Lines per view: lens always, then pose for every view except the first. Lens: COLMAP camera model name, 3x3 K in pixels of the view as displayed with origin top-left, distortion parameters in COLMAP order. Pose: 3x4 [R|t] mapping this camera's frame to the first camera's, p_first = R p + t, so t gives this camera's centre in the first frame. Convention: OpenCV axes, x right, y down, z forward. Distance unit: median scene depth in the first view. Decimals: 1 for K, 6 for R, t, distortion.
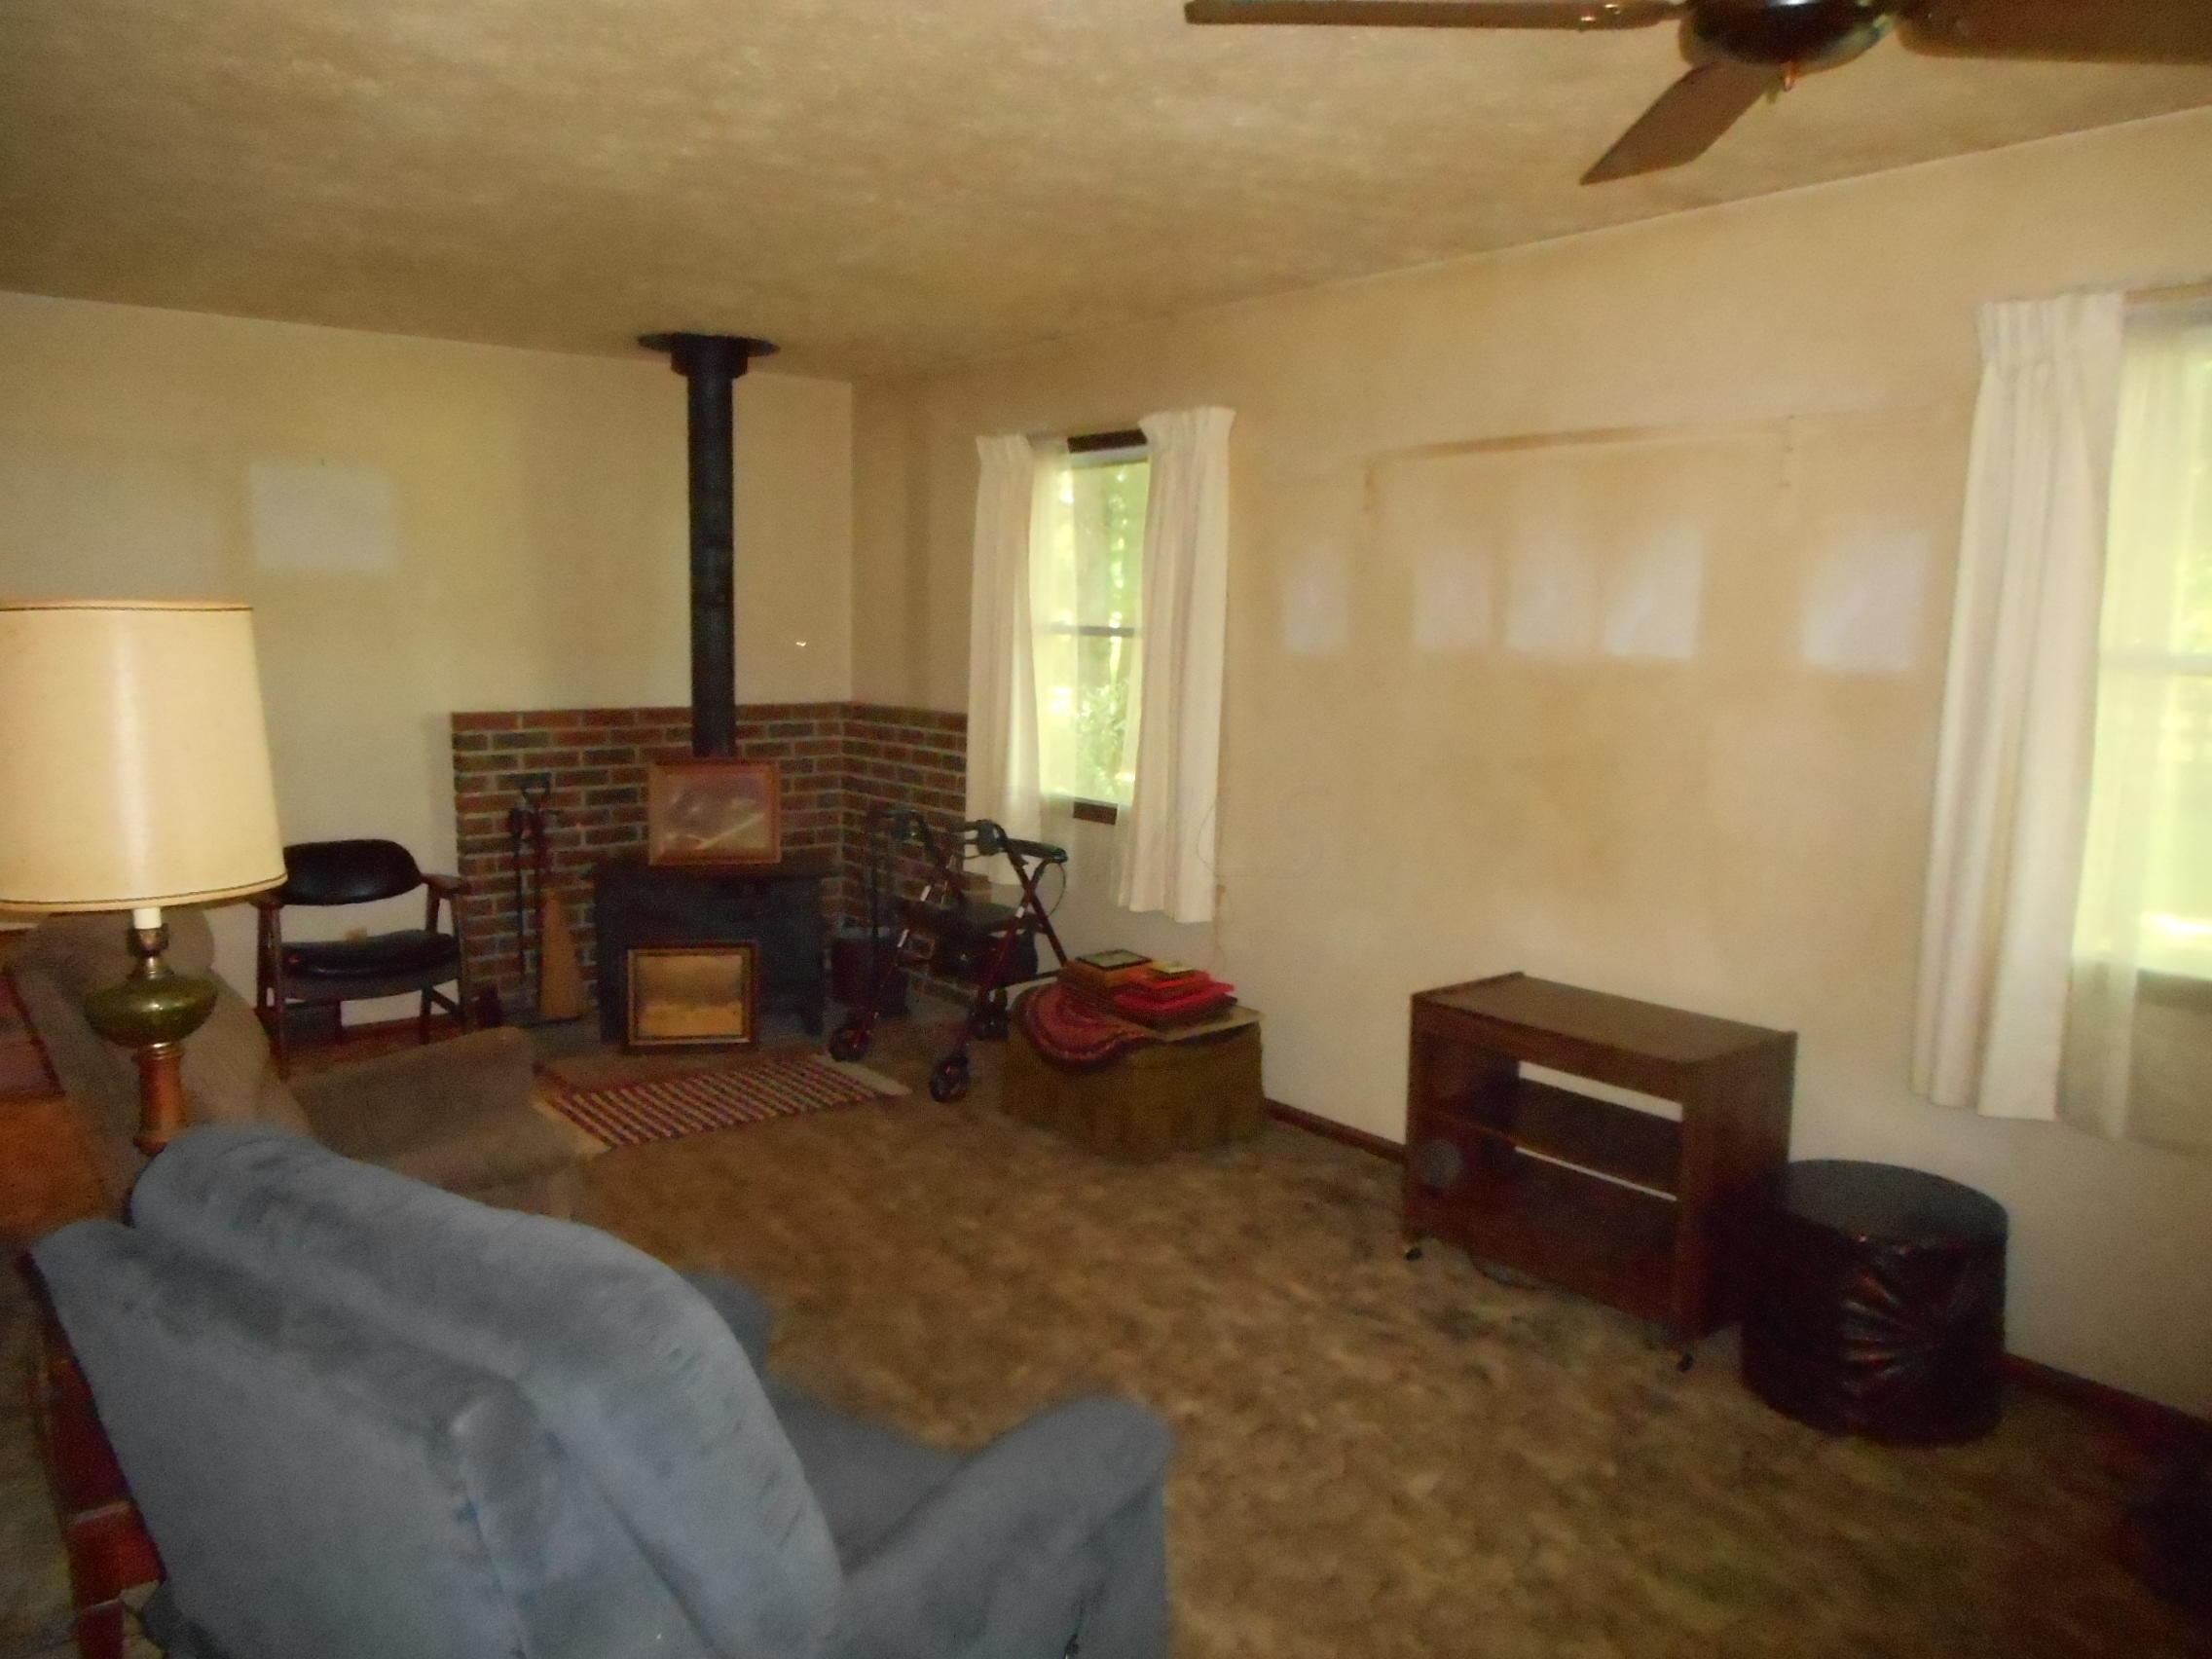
lens RADIAL K [[1684.0, 0, 1096.1], [0, 1684.0, 830.4], [0, 0, 1]] dist [0.007541, 0.002104]
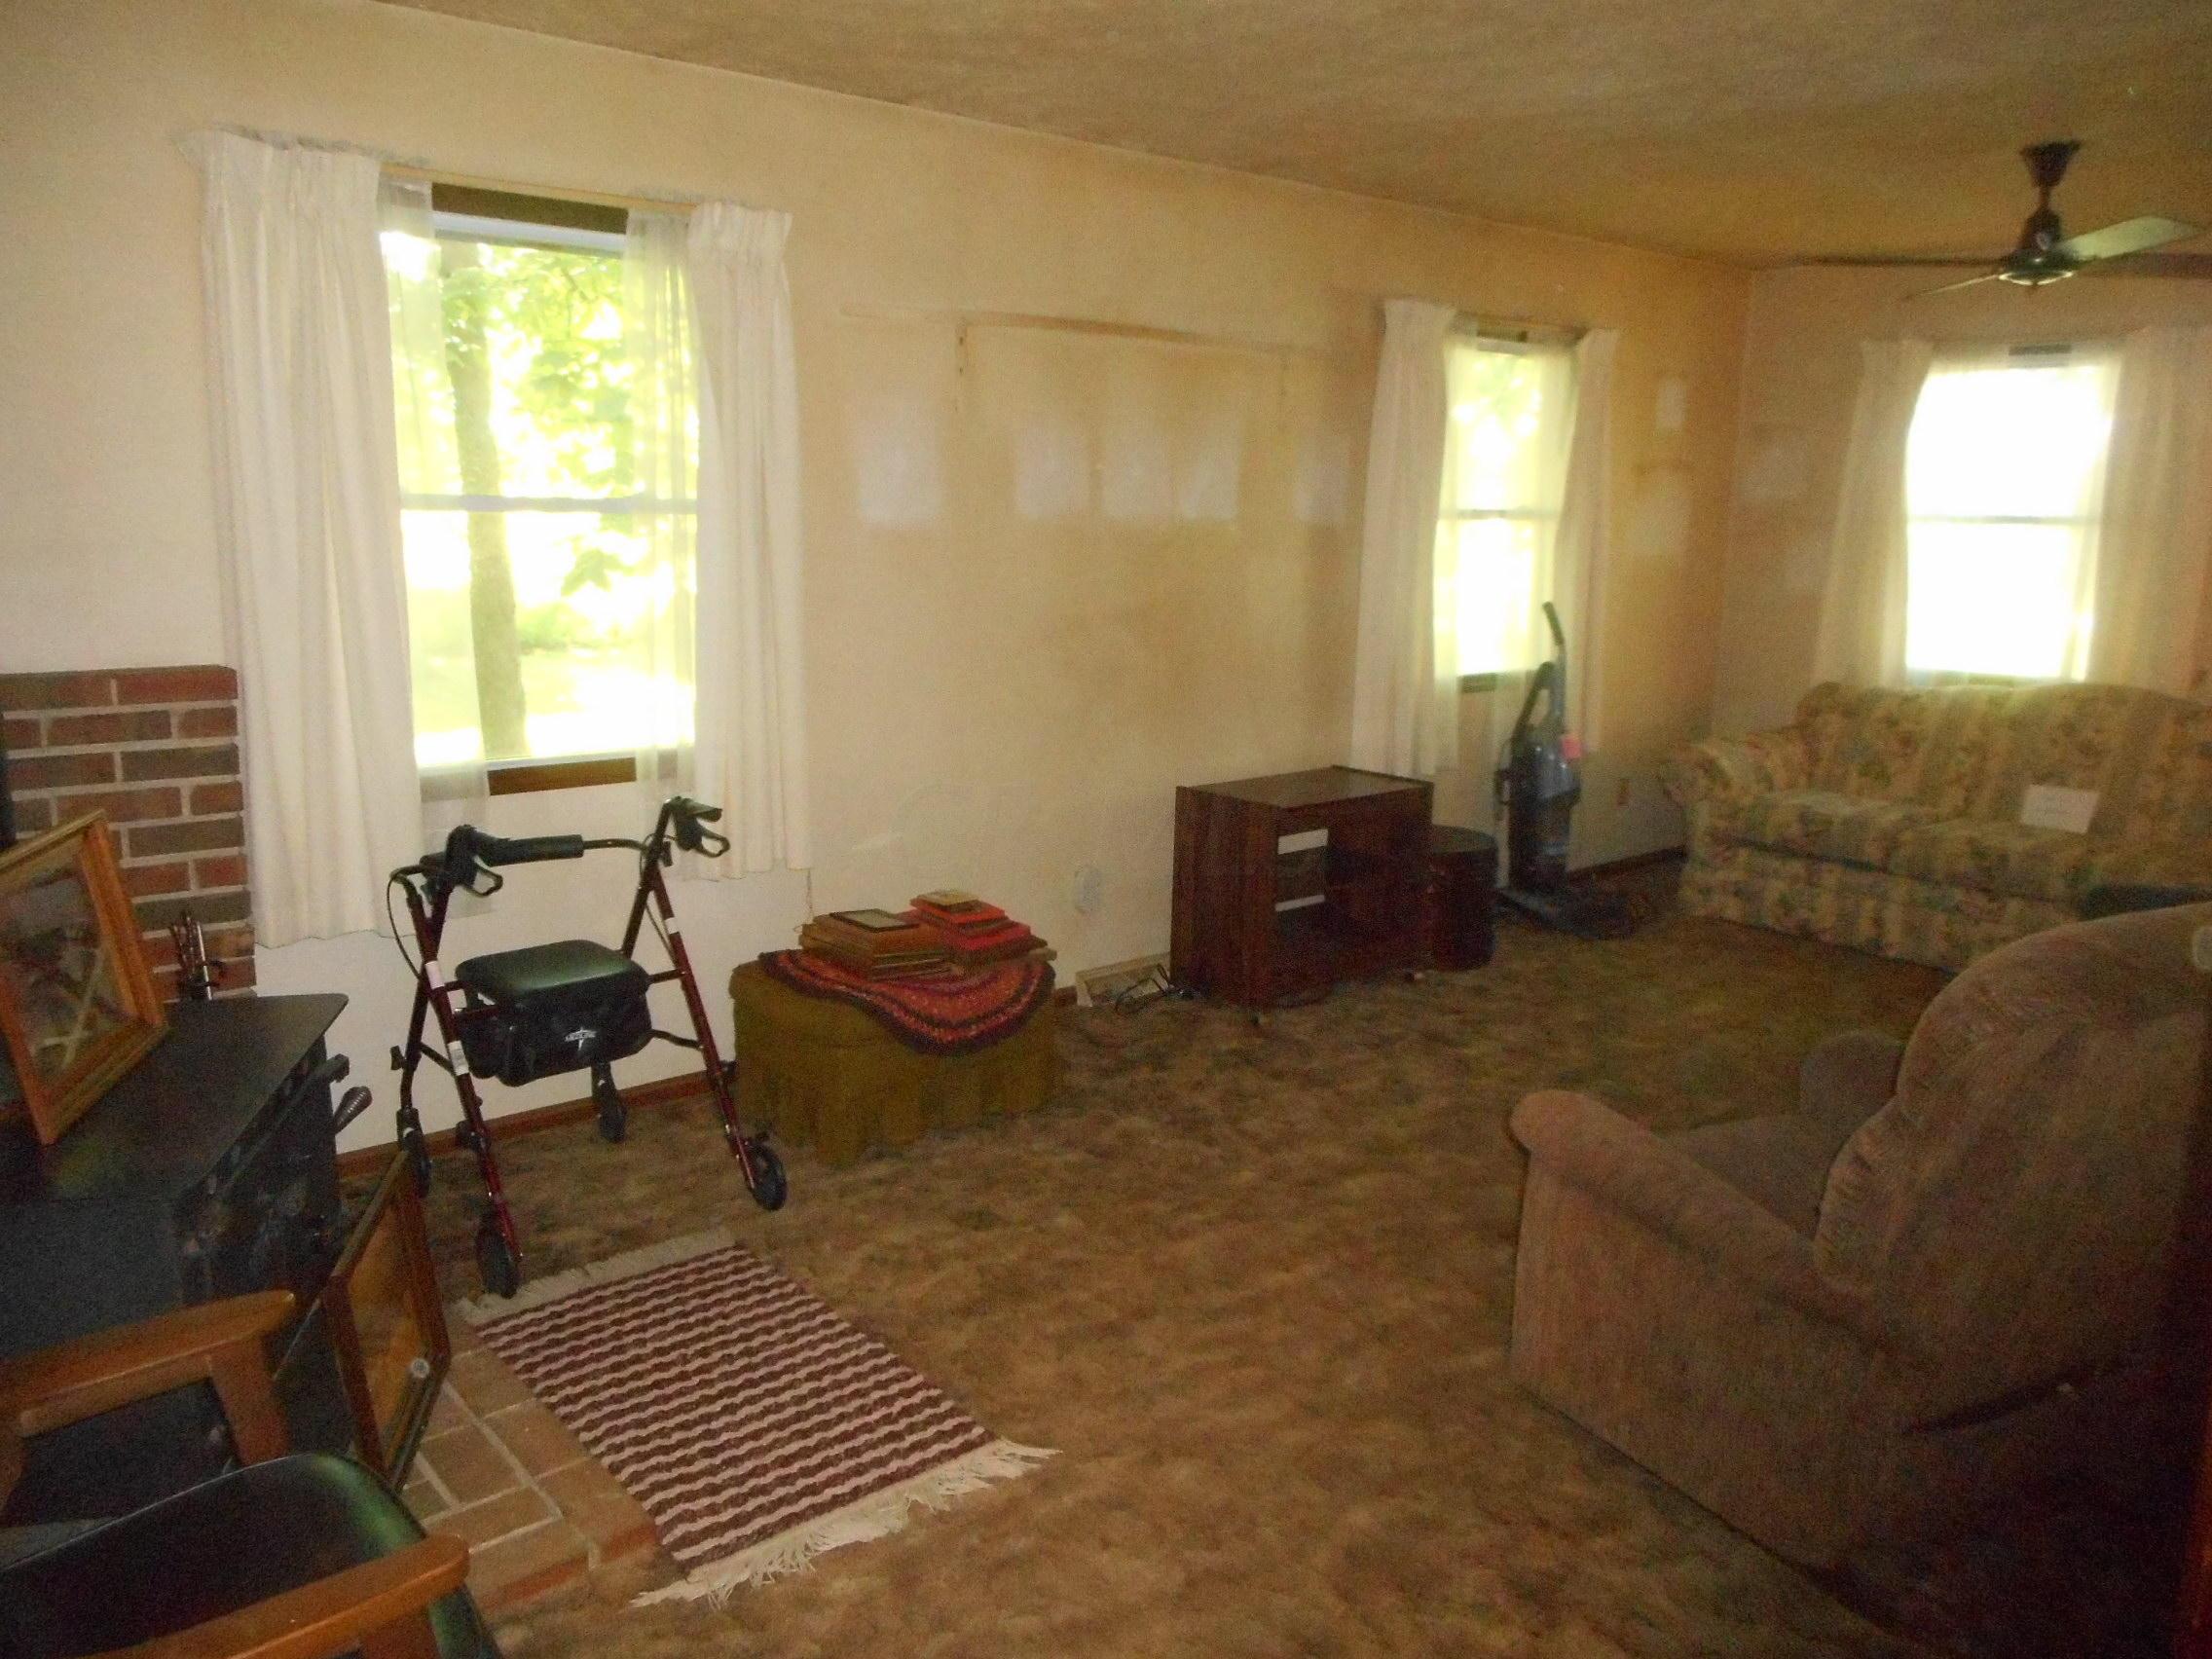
lens RADIAL K [[1684.0, 0, 1096.1], [0, 1684.0, 830.4], [0, 0, 1]] dist [0.007541, 0.002104]
pose [[-0.065574, -0.206460, 0.976255, -0.817527], [0.113217, 0.970504, 0.212849, -0.130666], [-0.991404, 0.124486, -0.040265, 0.981441]]
